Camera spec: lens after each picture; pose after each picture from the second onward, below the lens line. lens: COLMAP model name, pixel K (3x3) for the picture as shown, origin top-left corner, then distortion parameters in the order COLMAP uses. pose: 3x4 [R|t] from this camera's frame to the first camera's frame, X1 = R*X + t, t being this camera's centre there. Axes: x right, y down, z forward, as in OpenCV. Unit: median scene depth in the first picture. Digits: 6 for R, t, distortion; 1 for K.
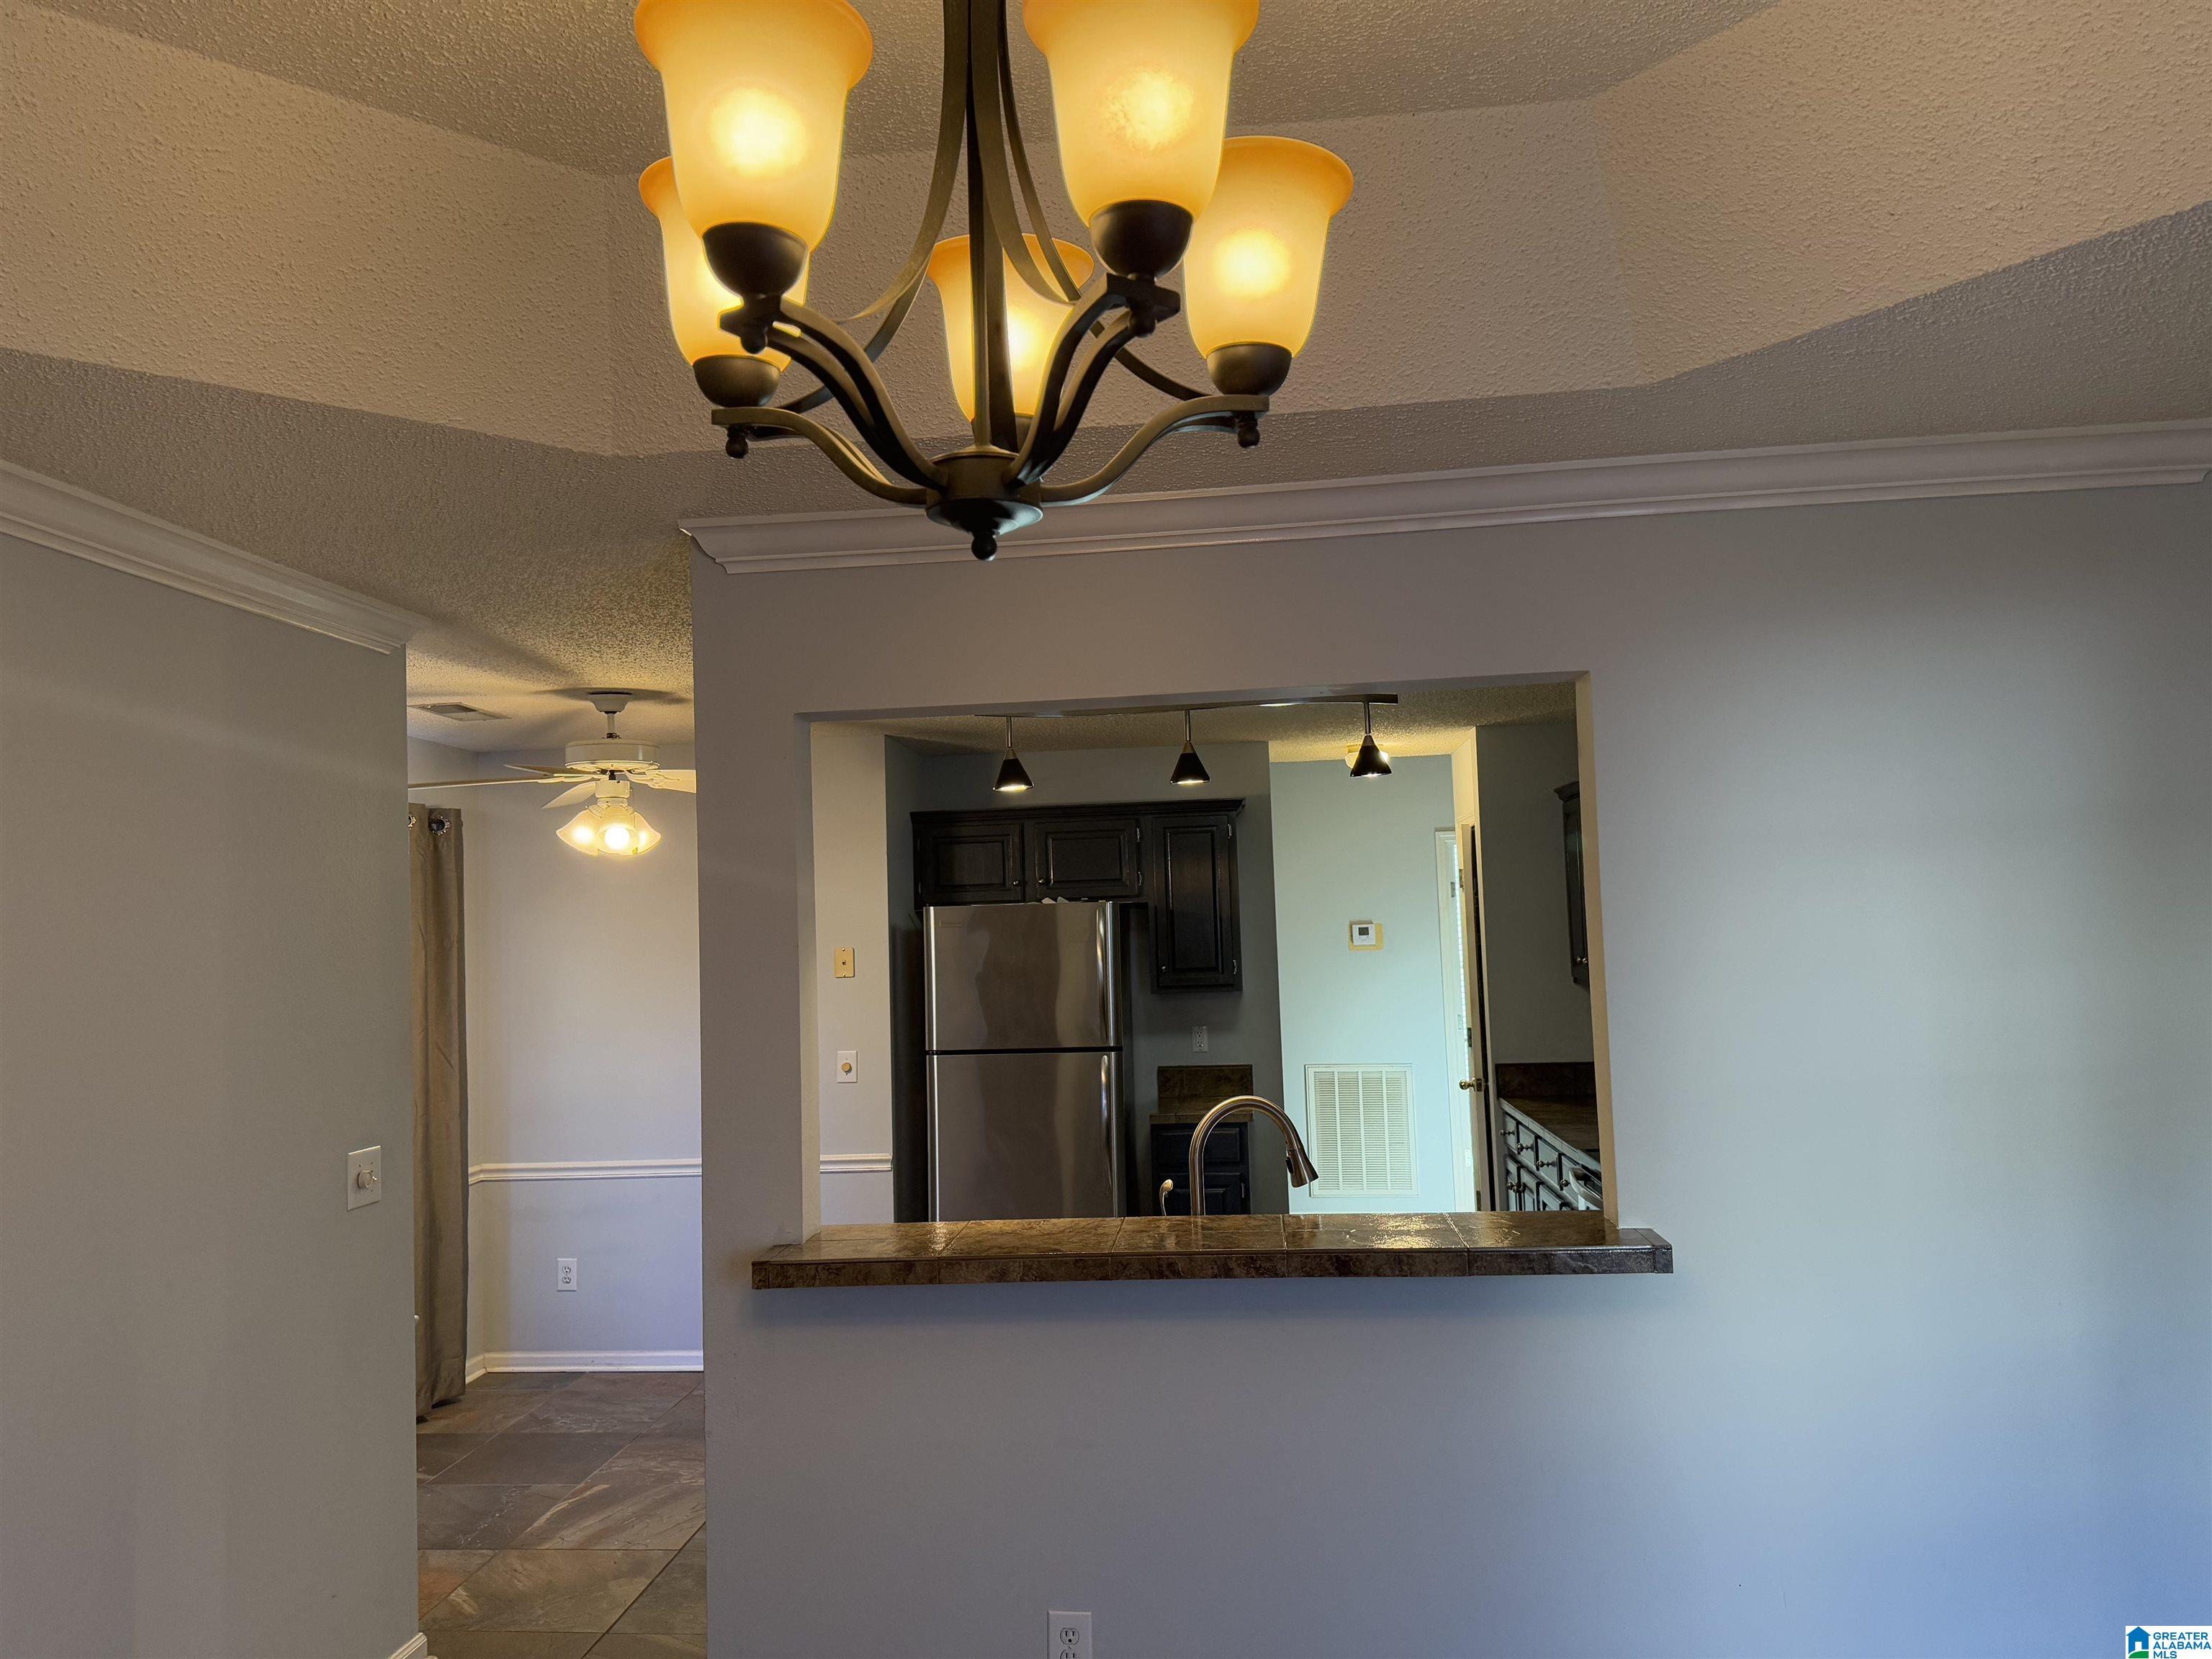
lens RADIAL K [[1544.3, 0, 1102.9], [0, 1544.3, 835.4], [0, 0, 1]] dist [0.117094, -0.206876]
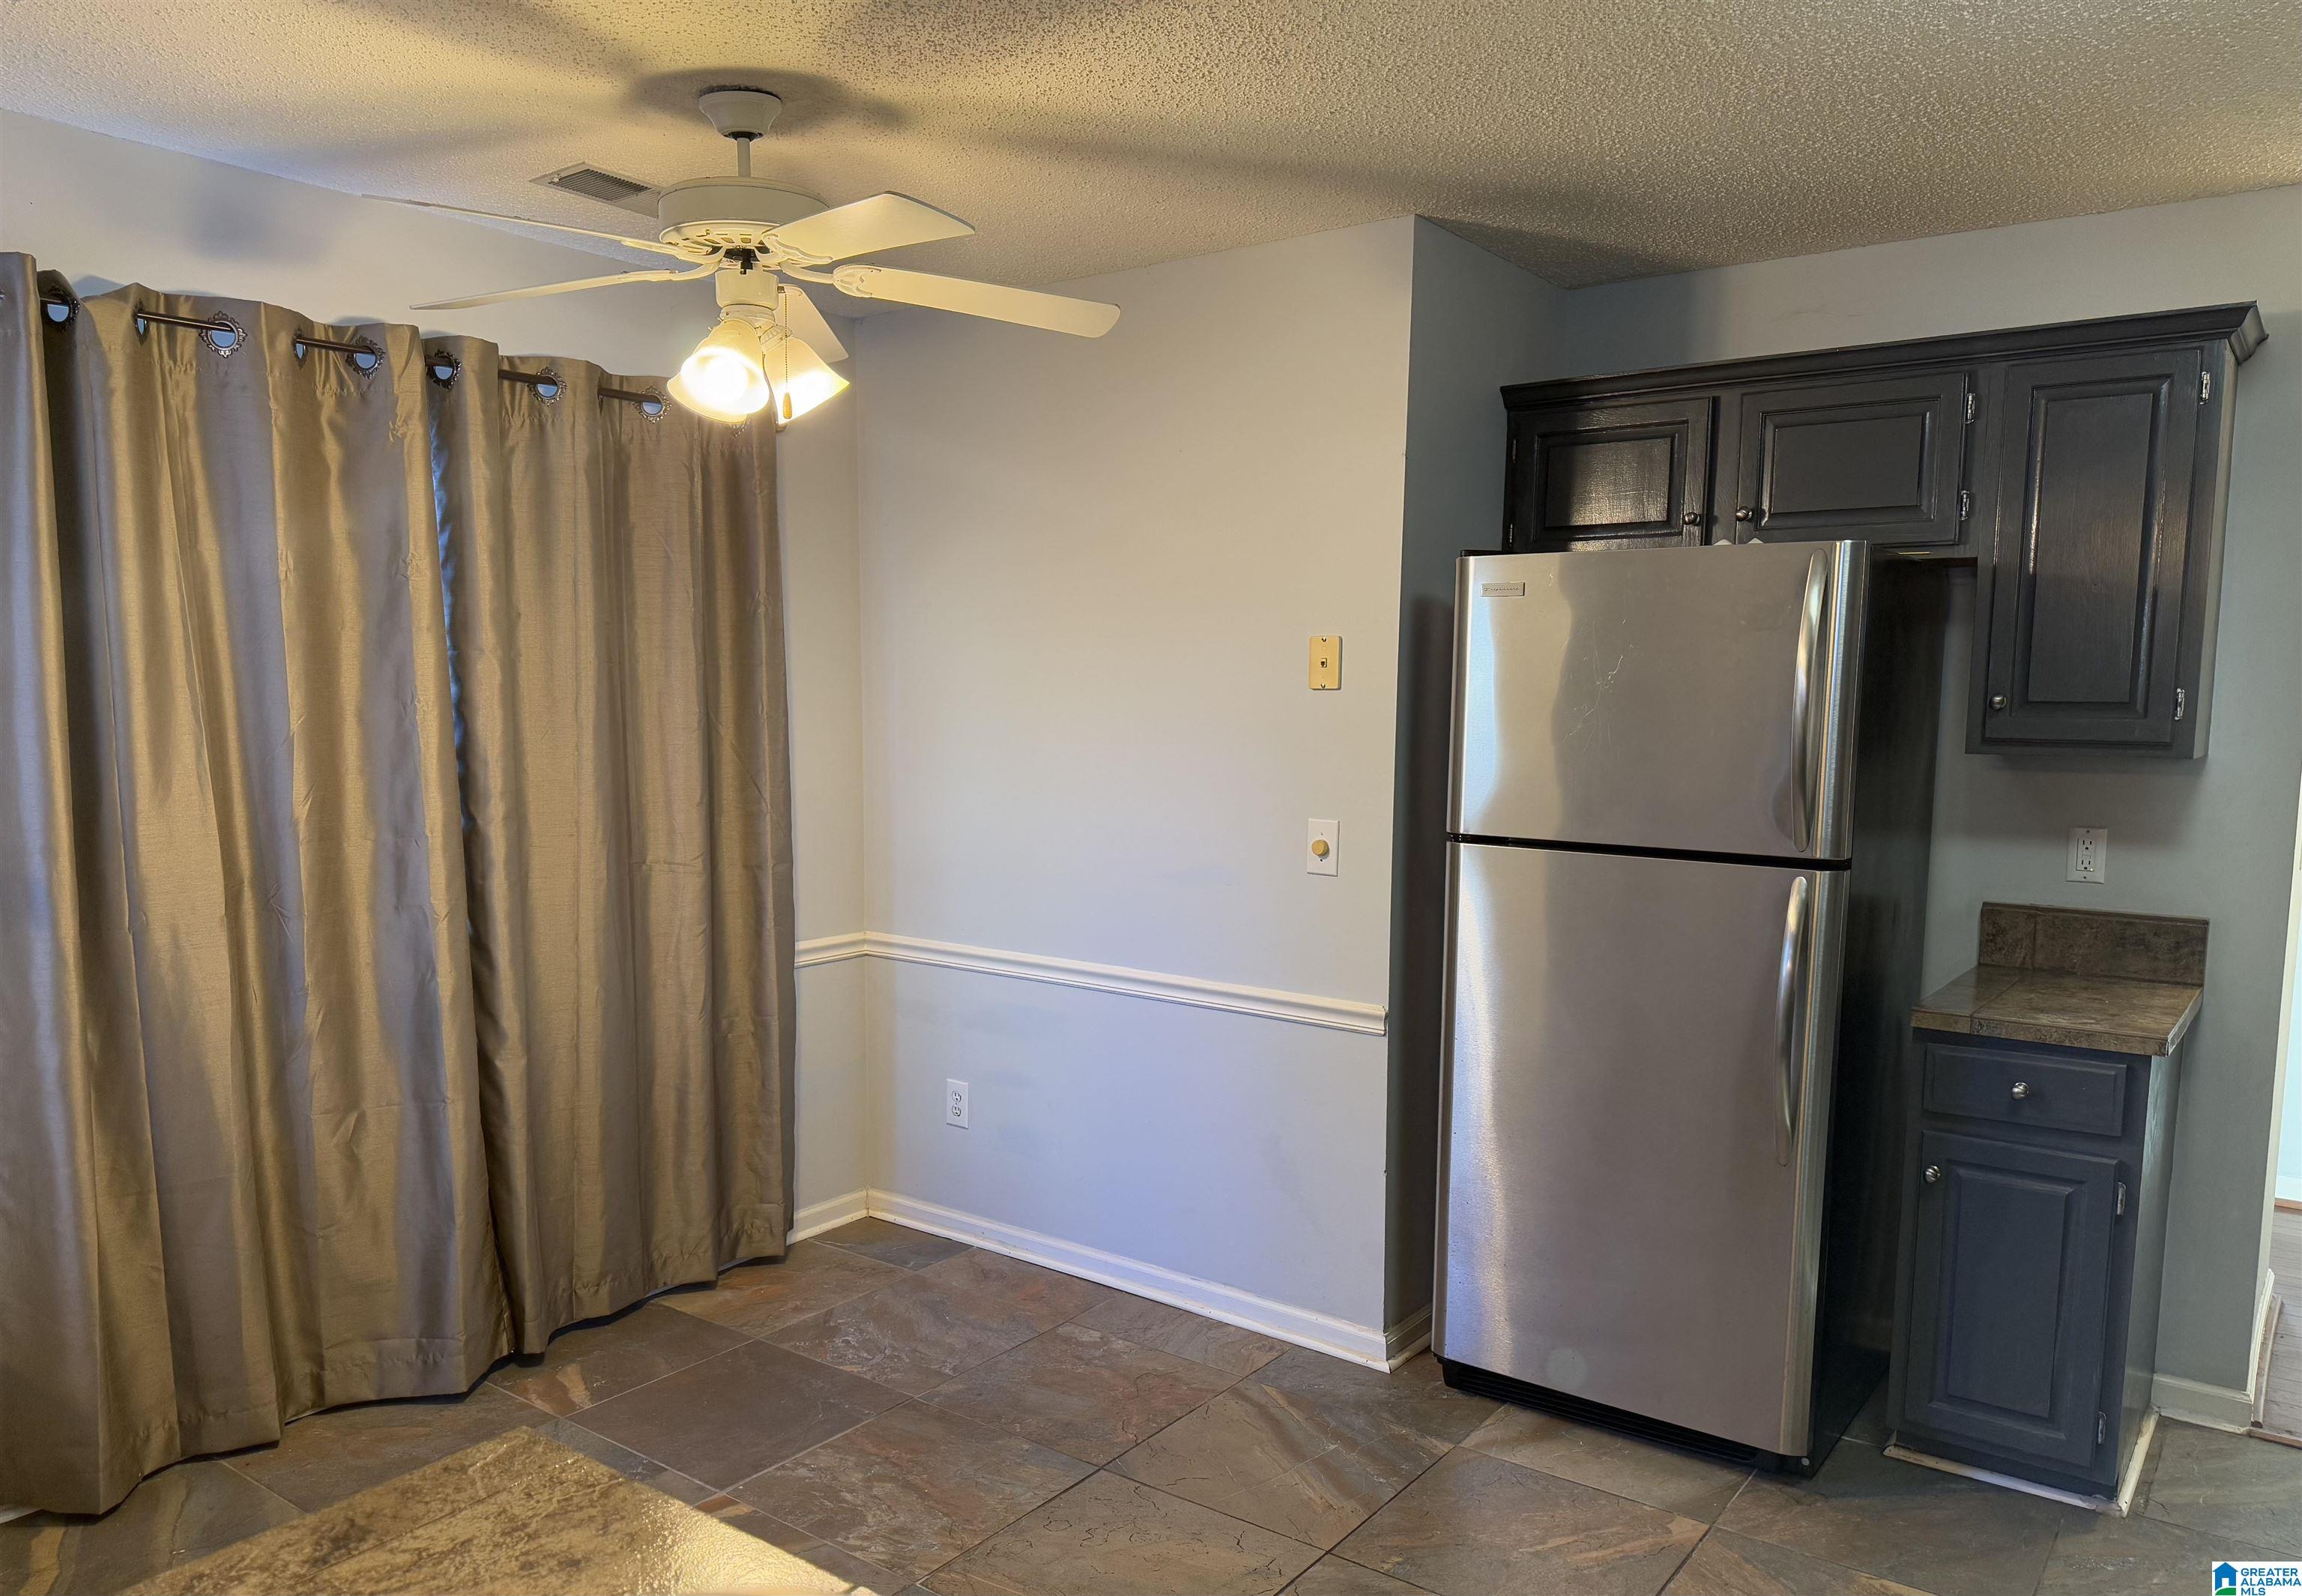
lens RADIAL K [[1635.4, 0, 1150.5], [0, 1635.4, 871.2], [0, 0, 1]] dist [0.217069, -0.384744]
pose [[0.855477, 0.100905, -0.507915, 0.088267], [-0.005149, 0.982441, 0.186503, 0.045755], [0.517816, -0.156934, 0.840975, 0.459299]]
